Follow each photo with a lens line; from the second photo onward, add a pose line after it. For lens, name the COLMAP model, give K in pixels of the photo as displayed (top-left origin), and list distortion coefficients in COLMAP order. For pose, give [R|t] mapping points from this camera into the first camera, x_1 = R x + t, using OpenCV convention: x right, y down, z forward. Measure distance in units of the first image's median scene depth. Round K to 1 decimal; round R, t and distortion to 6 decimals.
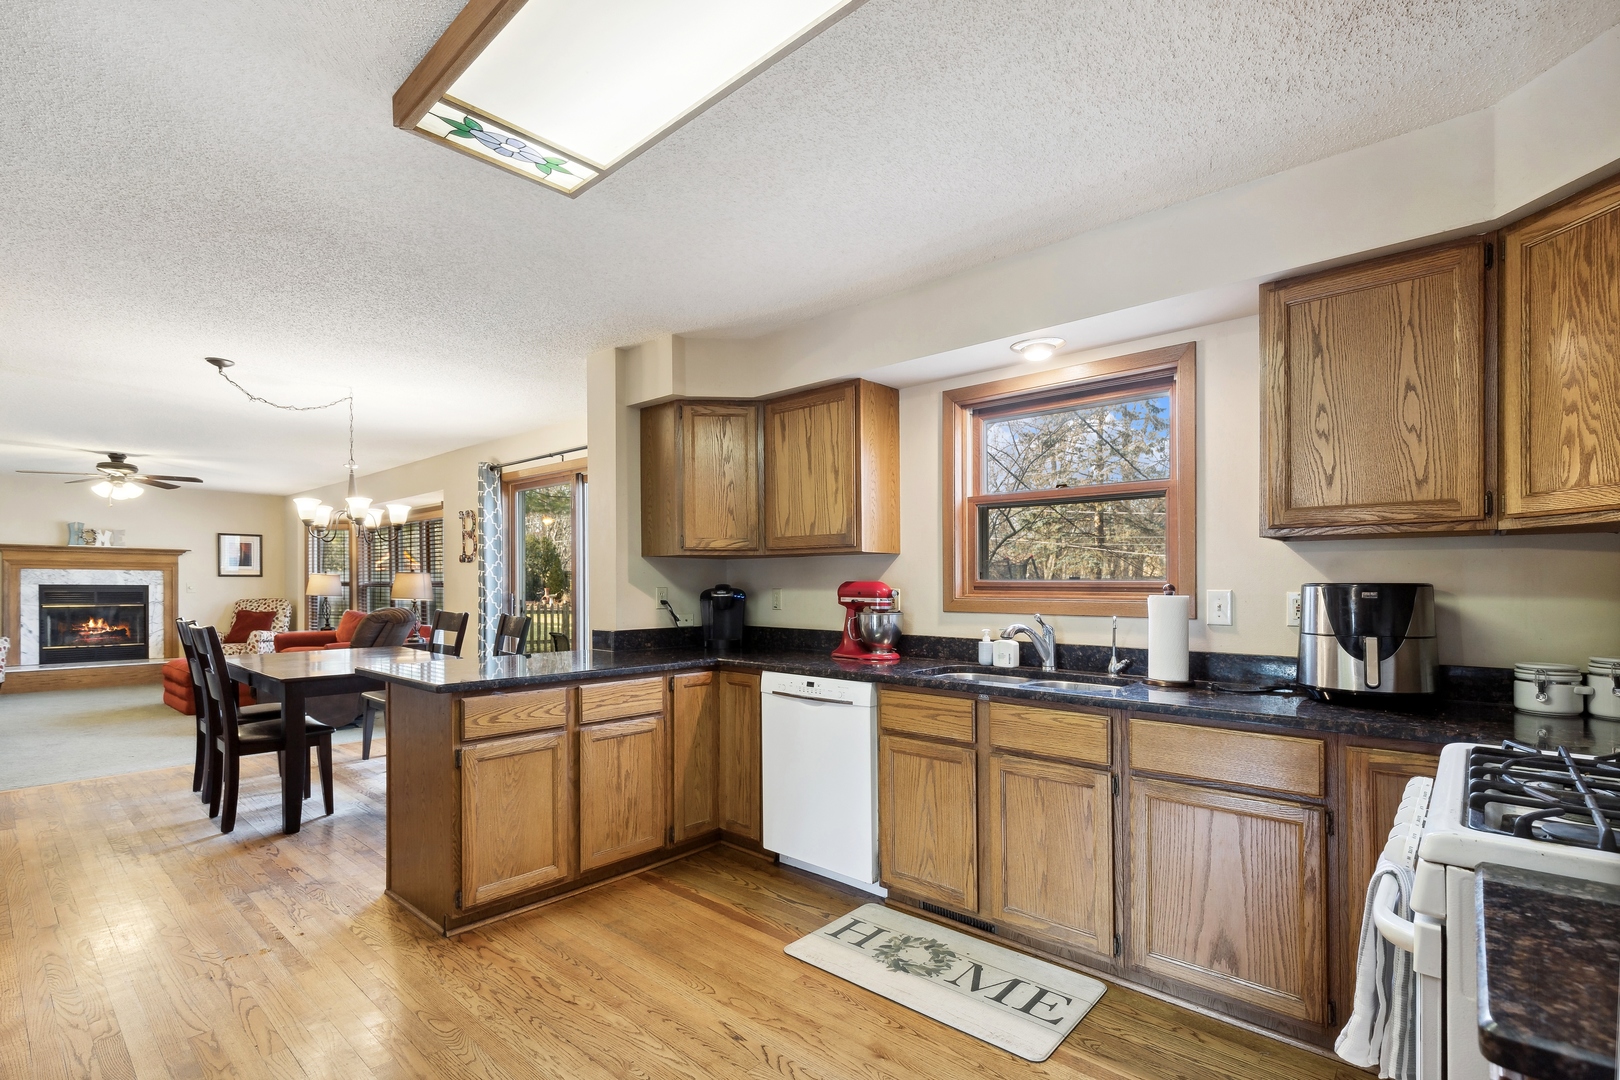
lens RADIAL K [[743.8, 0, 807.4], [0, 743.8, 592.6], [0, 0, 1]] dist [0.001097, -0.000025]
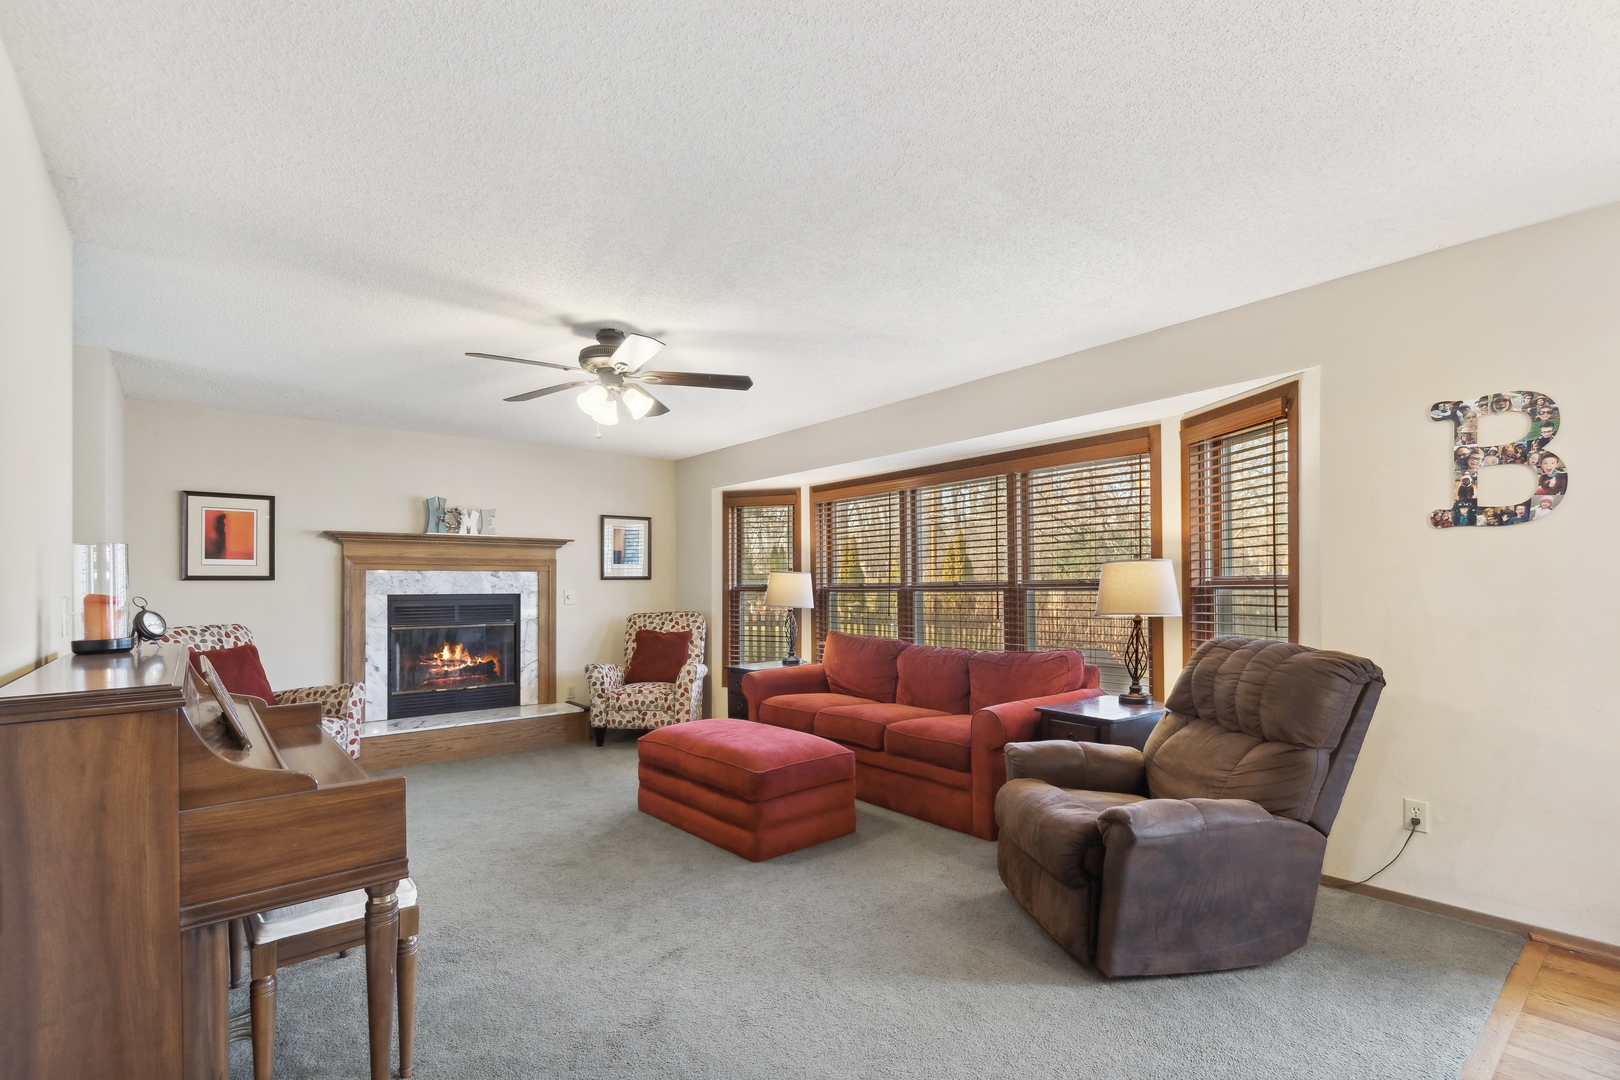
lens RADIAL K [[743.8, 0, 813.9], [0, 743.8, 575.9], [0, 0, 1]] dist [0.001097, -0.000025]
pose [[0.987944, -0.018197, -0.153742, -0.537188], [0.013907, 0.999485, -0.028936, -0.003155], [0.154189, 0.026449, 0.987687, 0.396777]]
